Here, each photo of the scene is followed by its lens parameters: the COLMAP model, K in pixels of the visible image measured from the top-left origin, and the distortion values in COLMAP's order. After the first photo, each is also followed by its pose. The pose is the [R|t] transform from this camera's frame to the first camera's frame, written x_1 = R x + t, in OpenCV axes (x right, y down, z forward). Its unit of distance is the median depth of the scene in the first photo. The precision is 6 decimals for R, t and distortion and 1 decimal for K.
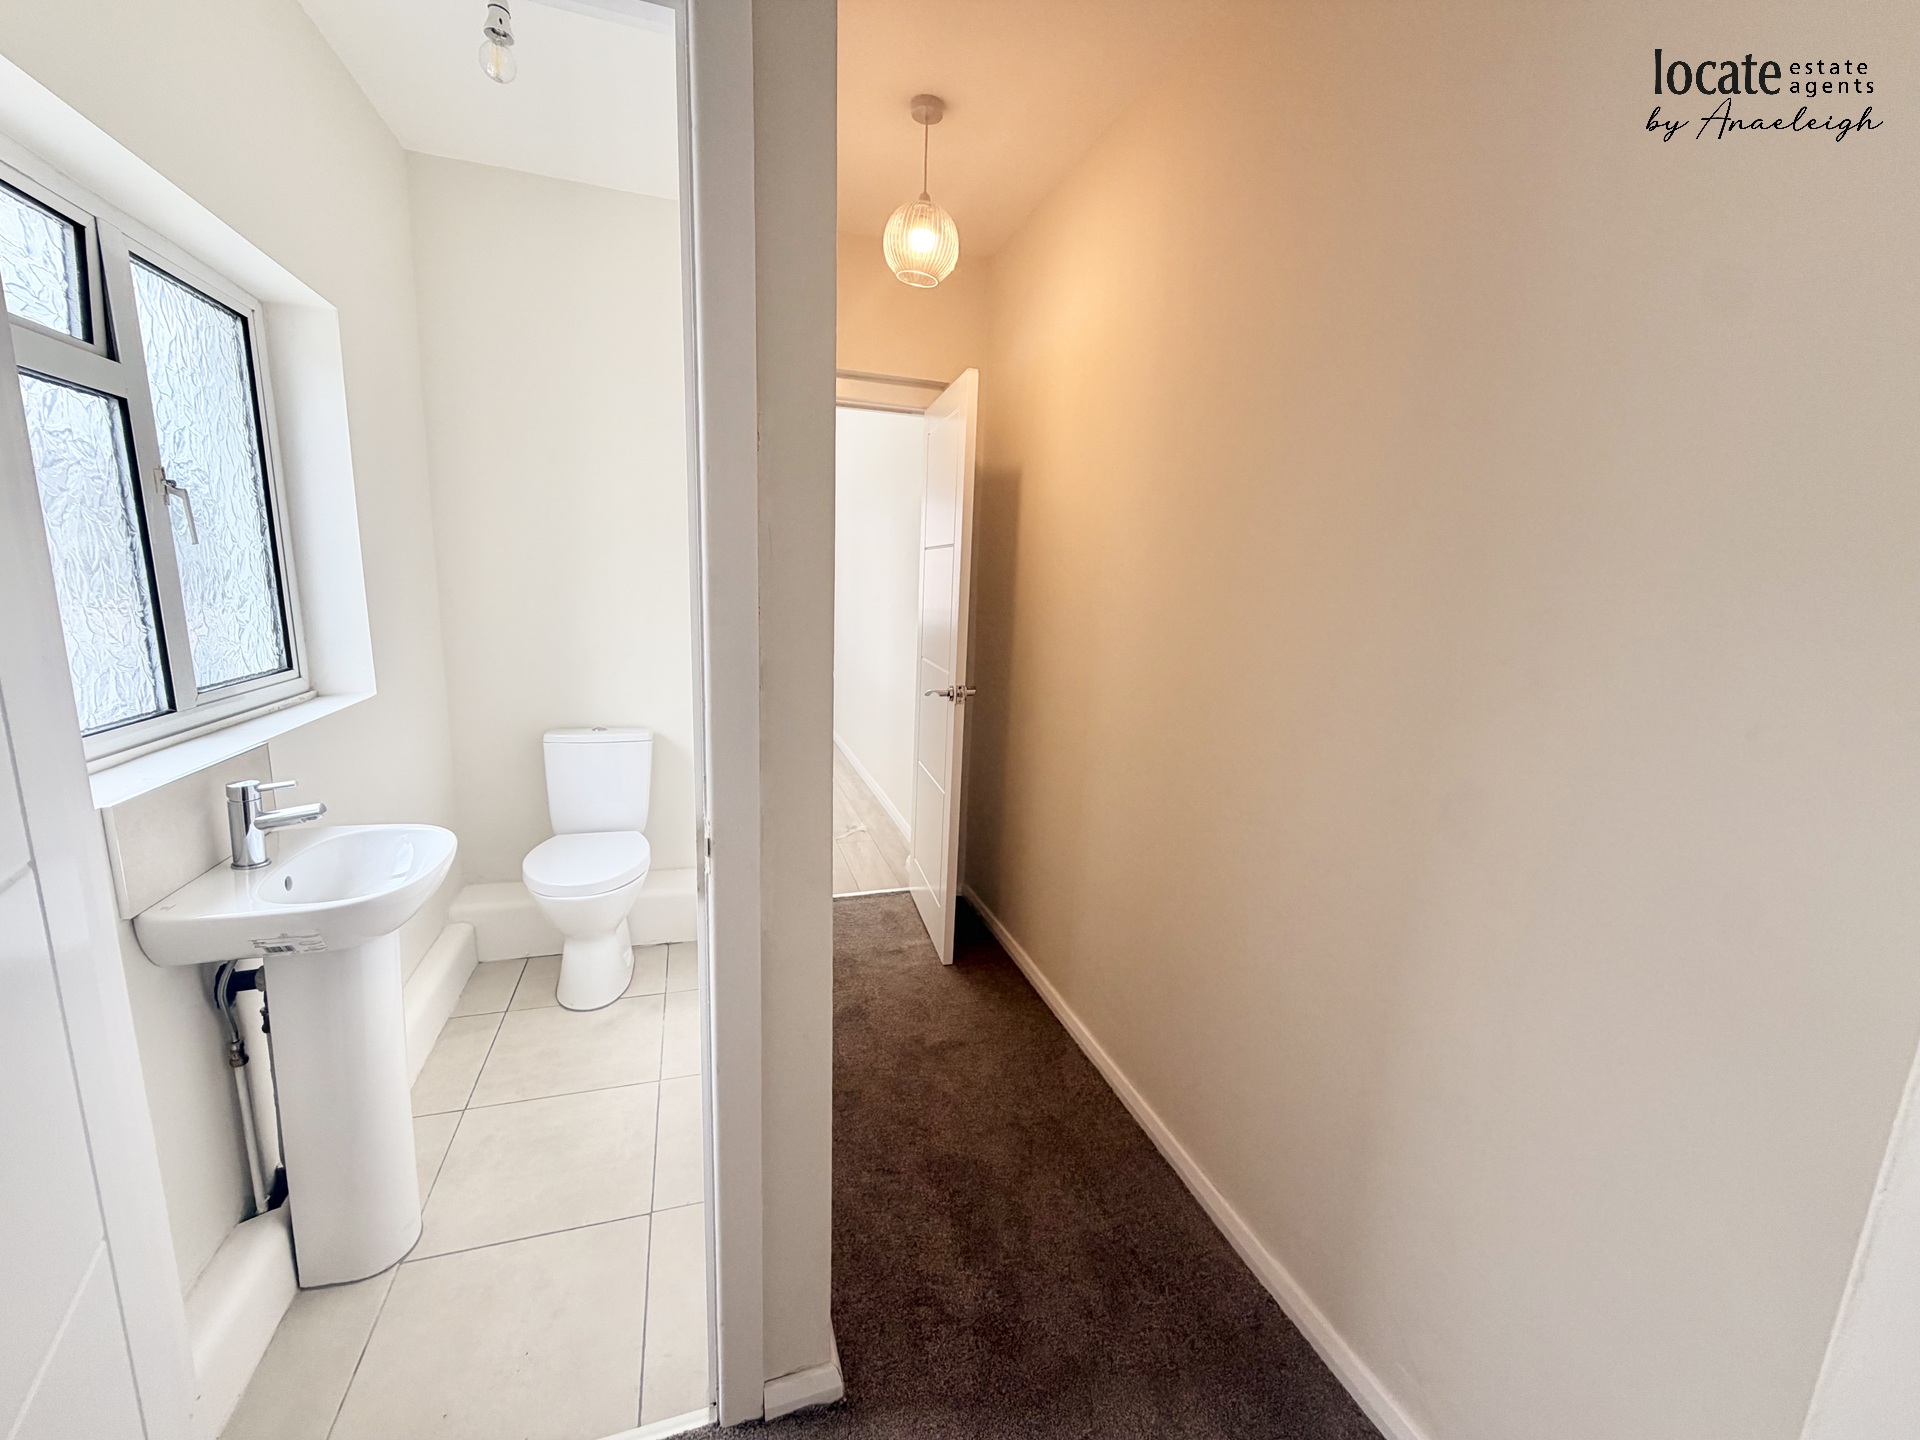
lens RADIAL K [[763.8, 0, 948.6], [0, 763.8, 724.3], [0, 0, 1]] dist [-0.002904, 0.000793]
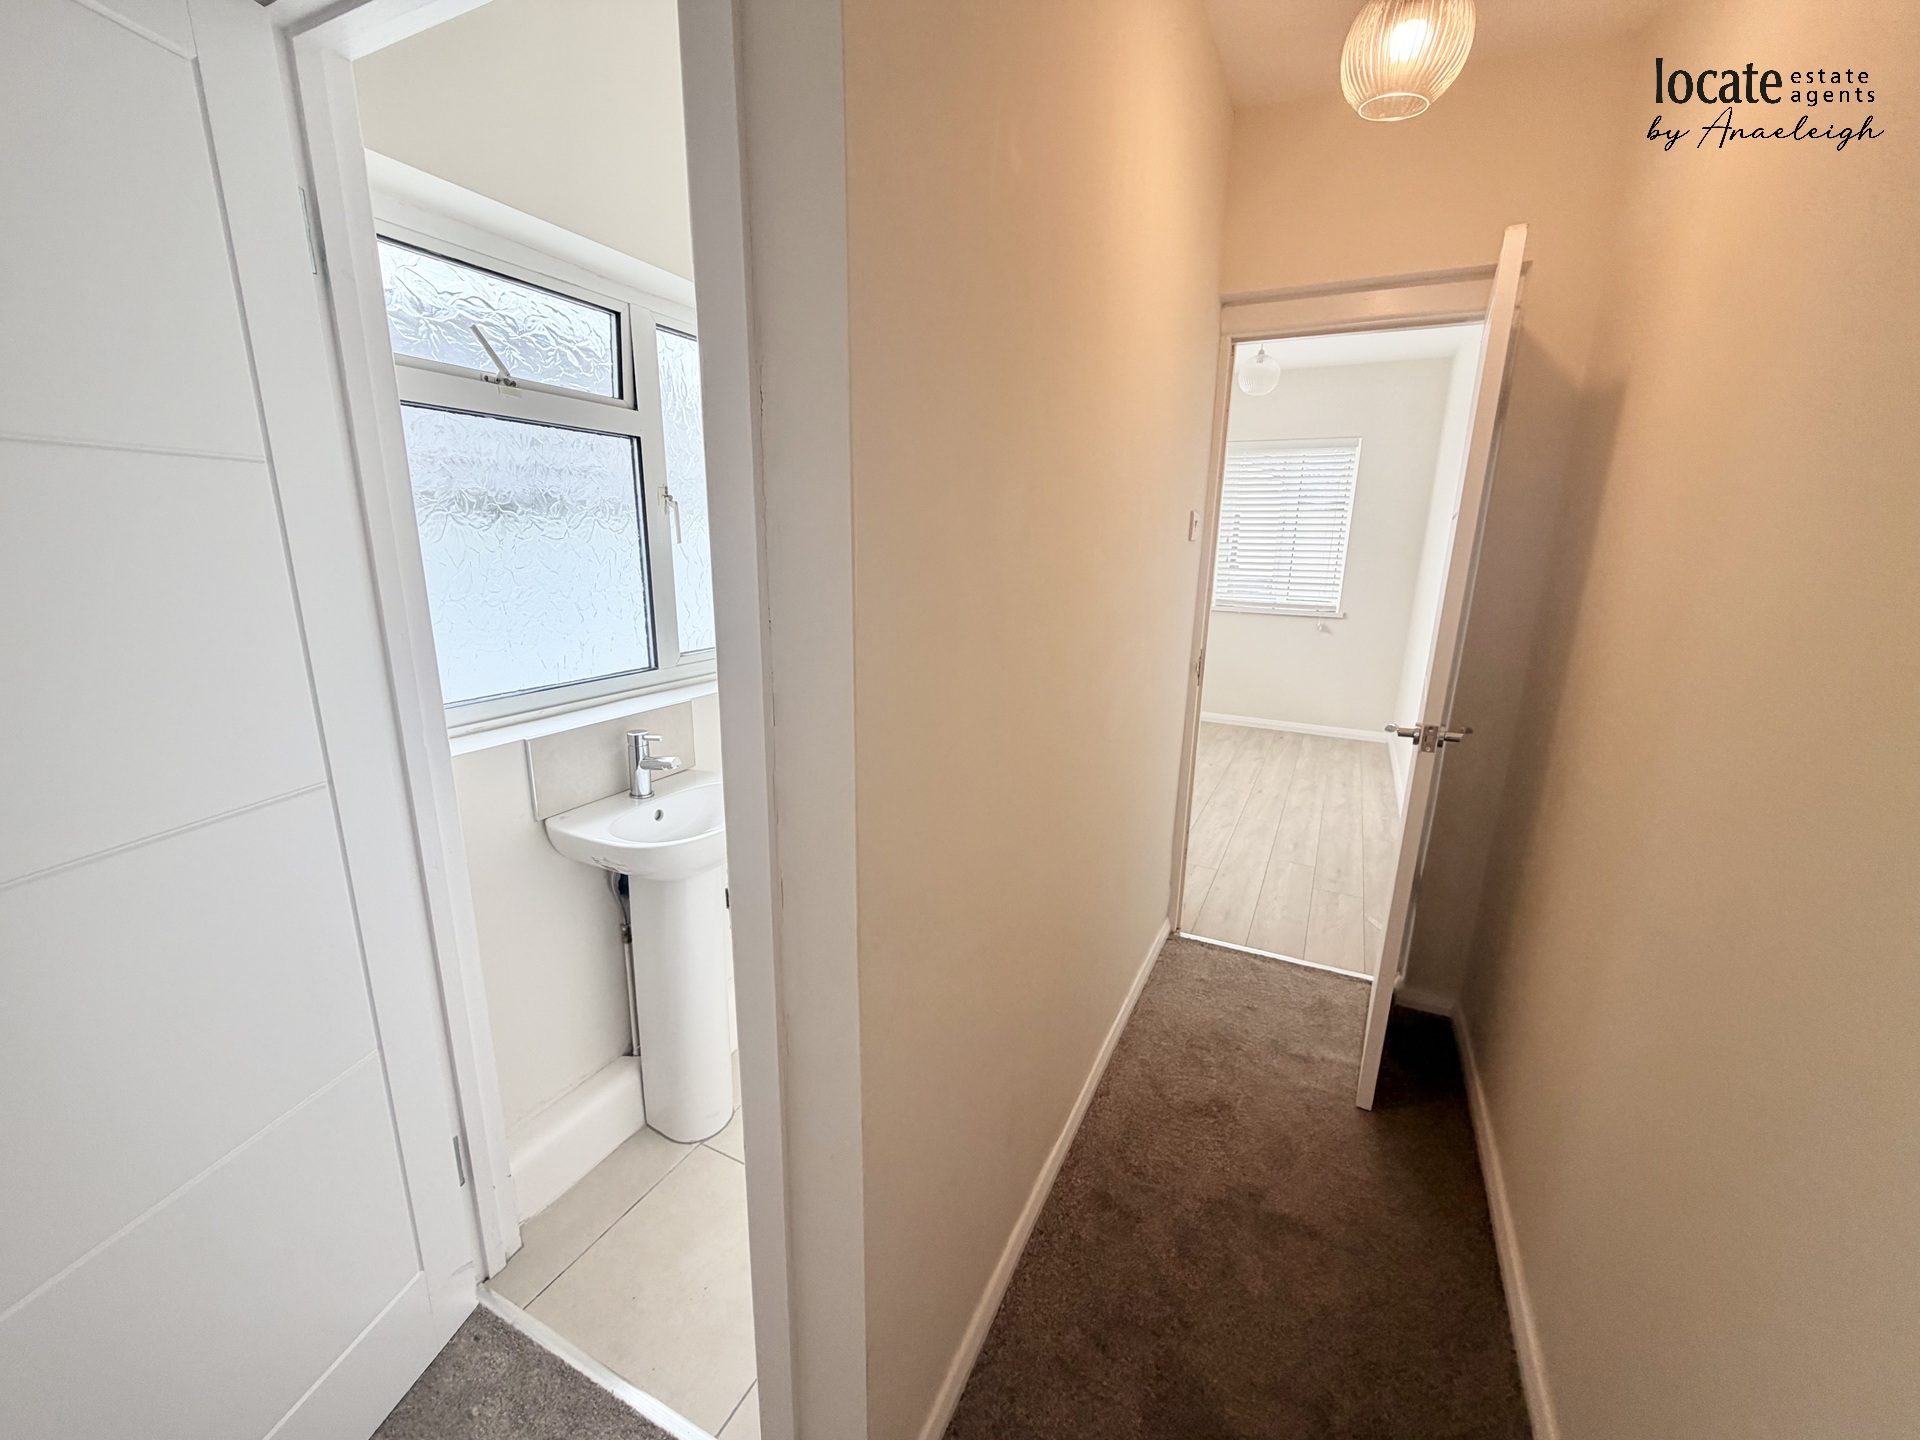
lens RADIAL K [[763.8, 0, 959.8], [0, 763.8, 724.2], [0, 0, 1]] dist [-0.002904, 0.000793]
pose [[0.711255, 0.142810, -0.688275, 0.306244], [-0.119606, 0.989454, 0.081702, -0.094093], [0.692684, 0.024211, 0.720835, 0.398932]]
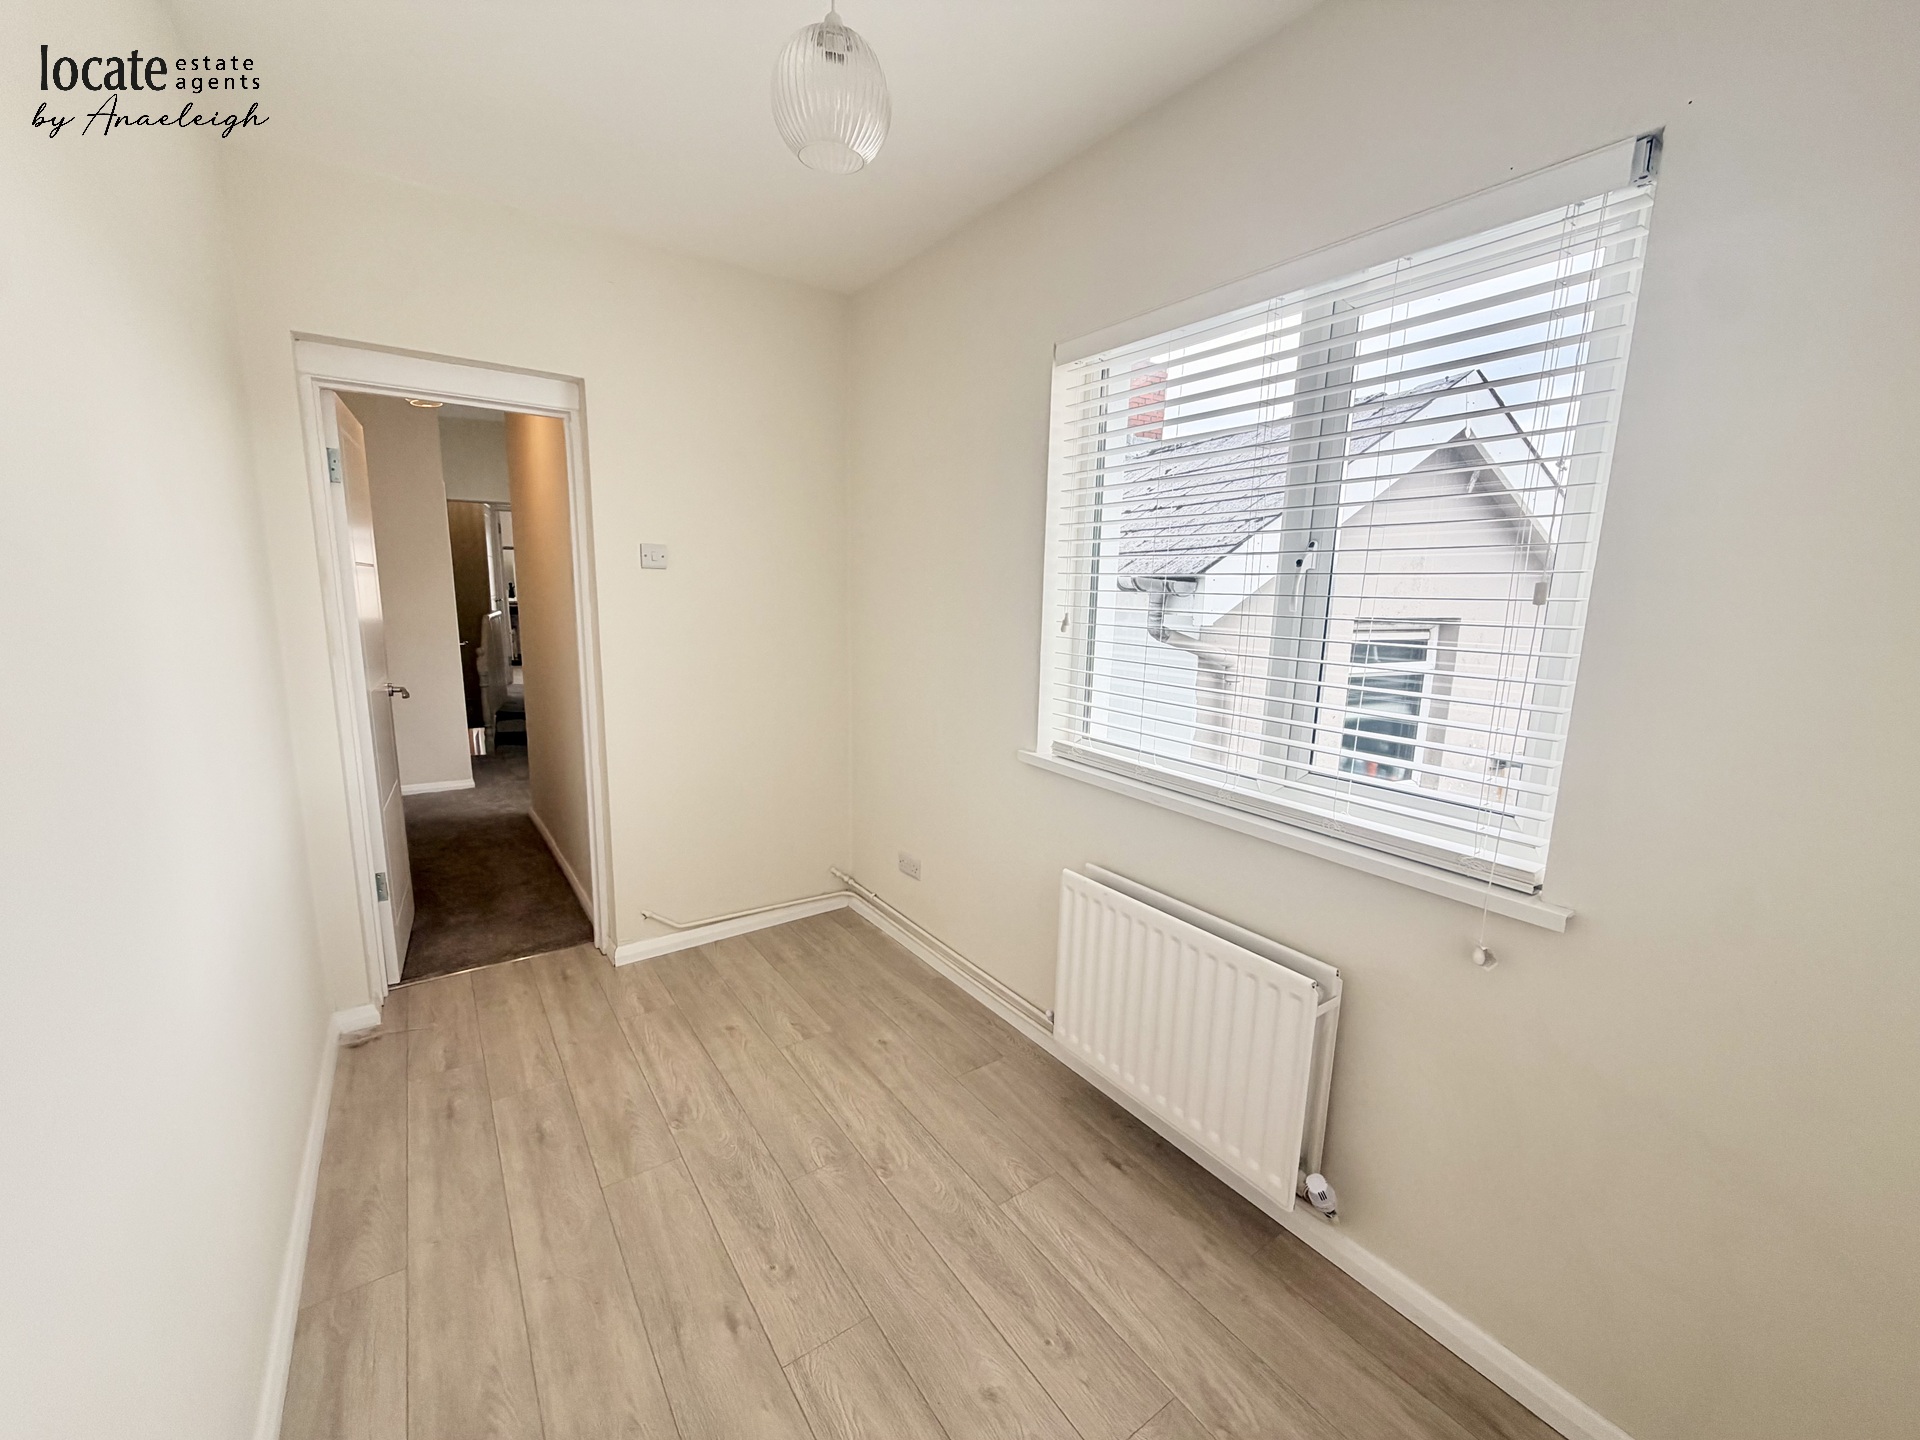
lens RADIAL K [[763.8, 0, 952.6], [0, 763.8, 715.0], [0, 0, 1]] dist [-0.002904, 0.000793]
pose [[-0.952842, -0.011746, -0.303240, -0.828995], [-0.114505, 0.939304, 0.323414, -0.855343], [0.281035, 0.342885, -0.896353, 4.066665]]
